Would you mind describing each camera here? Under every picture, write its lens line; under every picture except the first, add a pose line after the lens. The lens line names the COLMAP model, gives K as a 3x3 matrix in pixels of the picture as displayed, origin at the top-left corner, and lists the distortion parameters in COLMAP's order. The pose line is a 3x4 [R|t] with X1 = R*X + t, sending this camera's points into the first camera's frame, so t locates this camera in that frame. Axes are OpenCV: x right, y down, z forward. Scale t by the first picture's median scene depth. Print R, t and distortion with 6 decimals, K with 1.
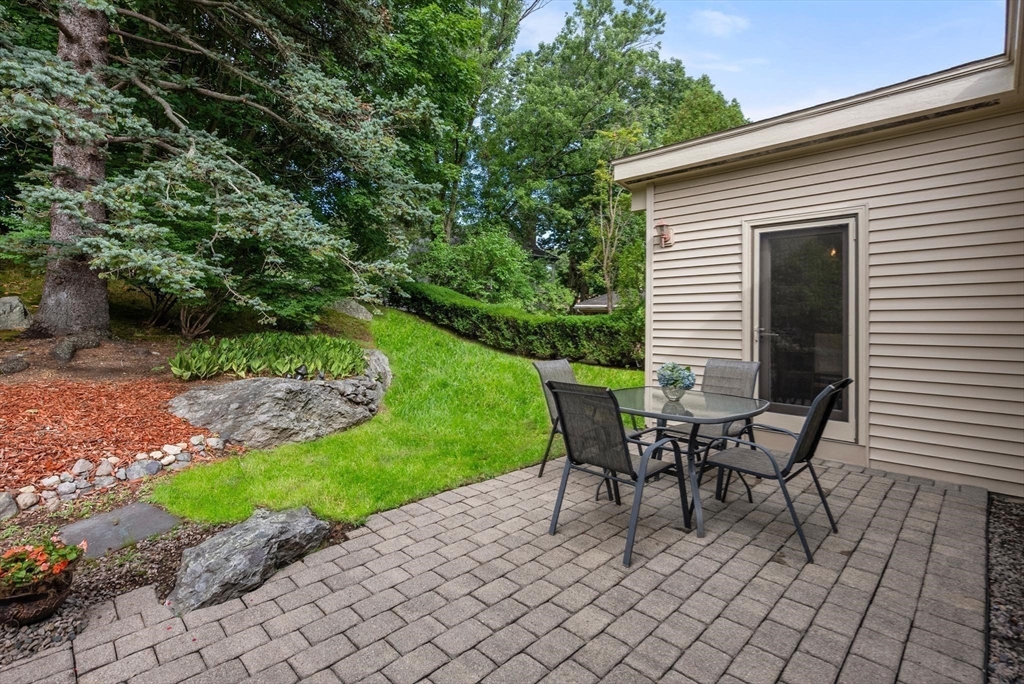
lens RADIAL K [[483.4, 0, 518.0], [0, 483.4, 320.6], [0, 0, 1]] dist [-0.005054, 0.000811]
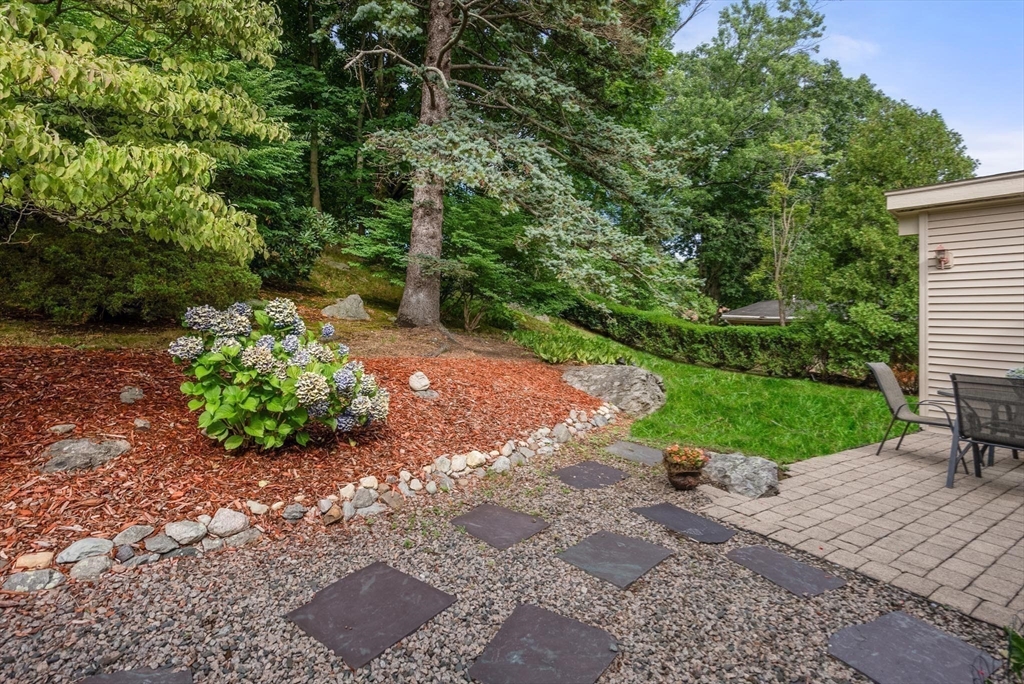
lens RADIAL K [[499.9, 0, 511.3], [0, 499.9, 302.7], [0, 0, 1]] dist [-0.002336, 0.000539]
pose [[0.980494, 0.031287, -0.194045, -0.160853], [-0.040463, 0.998233, -0.043510, 0.006240], [0.192341, 0.050513, 0.980027, -0.116088]]
